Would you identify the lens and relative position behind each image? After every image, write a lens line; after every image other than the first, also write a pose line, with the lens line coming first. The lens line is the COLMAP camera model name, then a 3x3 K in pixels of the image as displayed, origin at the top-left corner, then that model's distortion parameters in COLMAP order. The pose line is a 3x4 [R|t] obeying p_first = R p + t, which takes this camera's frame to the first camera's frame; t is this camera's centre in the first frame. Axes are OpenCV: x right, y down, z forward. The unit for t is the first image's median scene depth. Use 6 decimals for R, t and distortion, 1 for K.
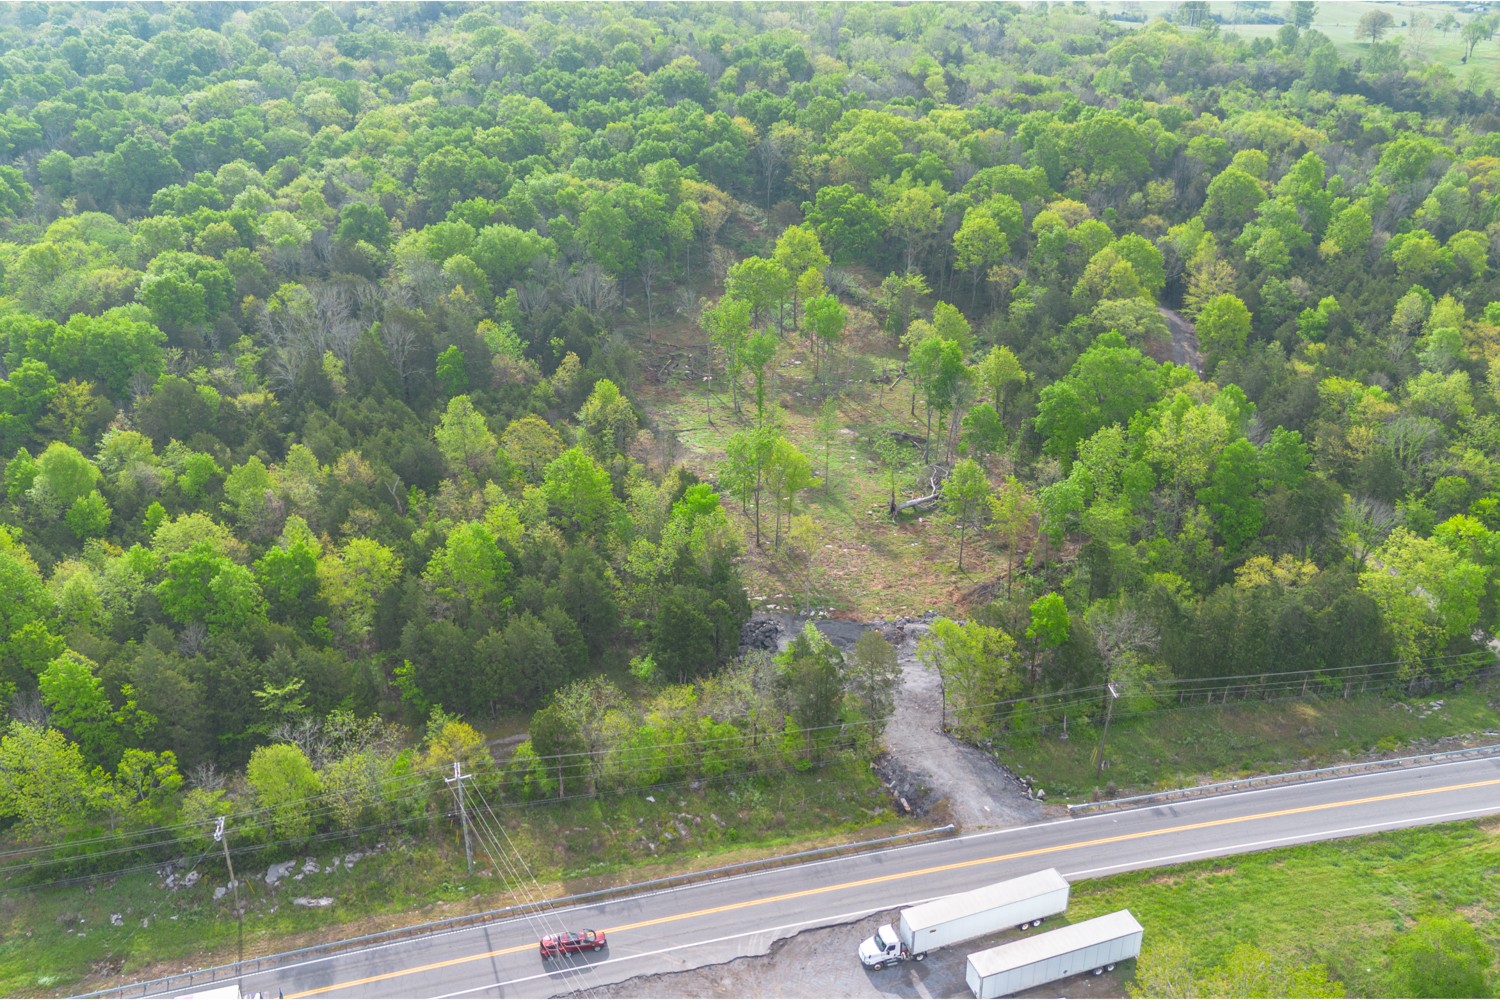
lens RADIAL K [[1253.8, 0, 751.2], [0, 1253.8, 502.8], [0, 0, 1]] dist [0.049682, -0.051905]
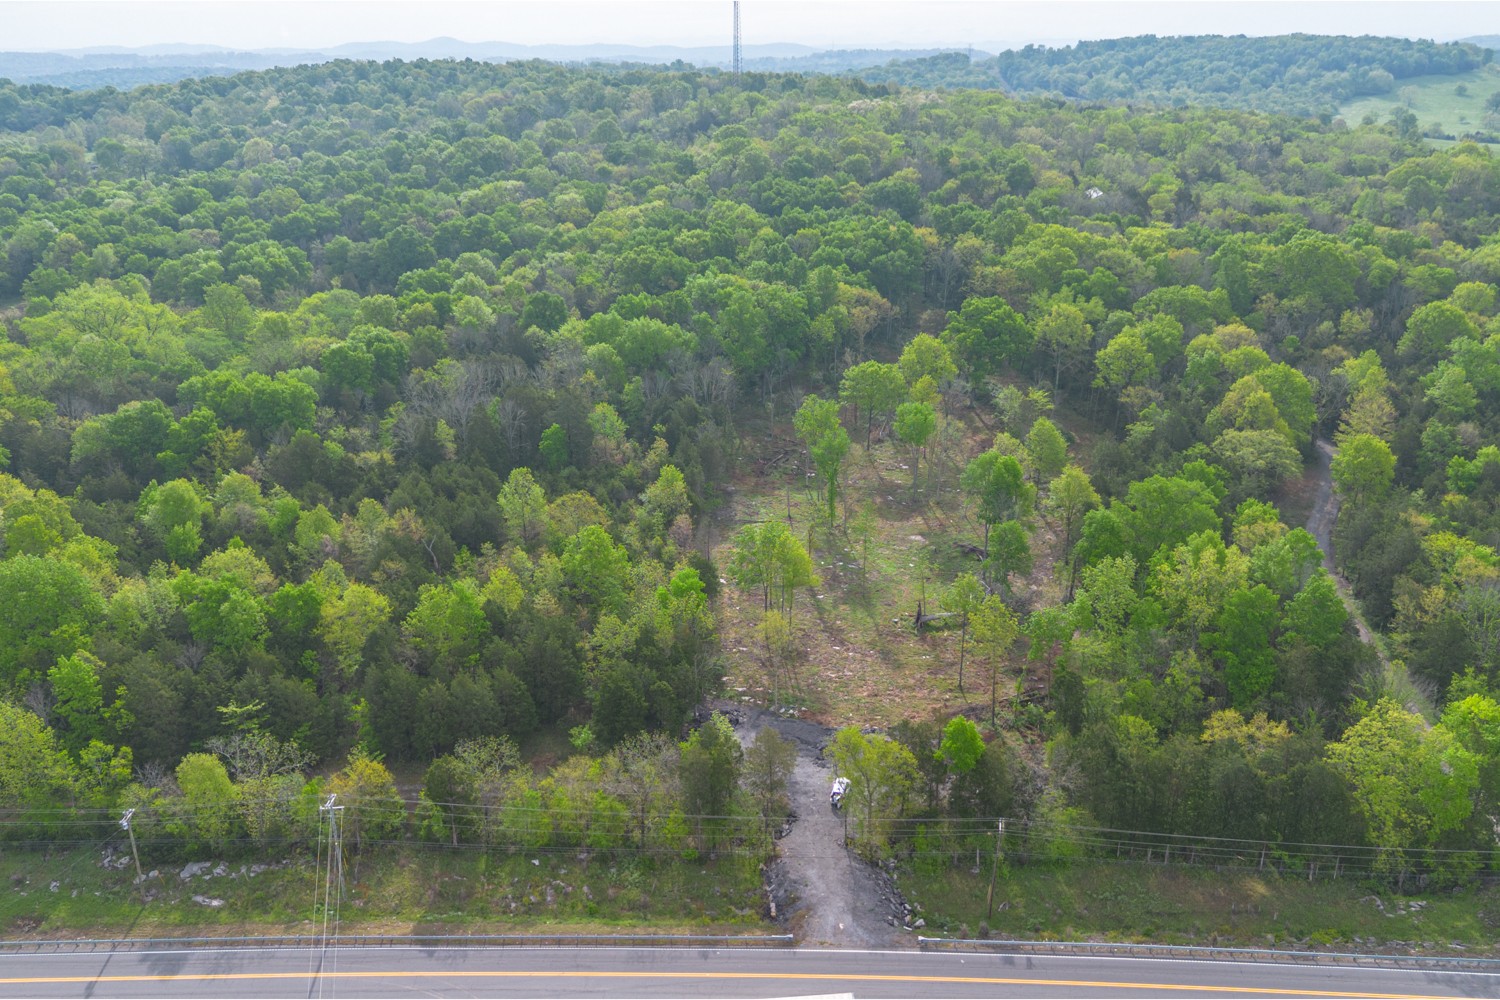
lens RADIAL K [[1253.8, 0, 750.6], [0, 1253.8, 497.9], [0, 0, 1]] dist [0.049682, -0.051905]
pose [[0.963161, 0.090543, -0.253226, 0.215517], [-0.111062, 0.991490, -0.067916, -0.007599], [0.244922, 0.093537, 0.965020, 0.006325]]
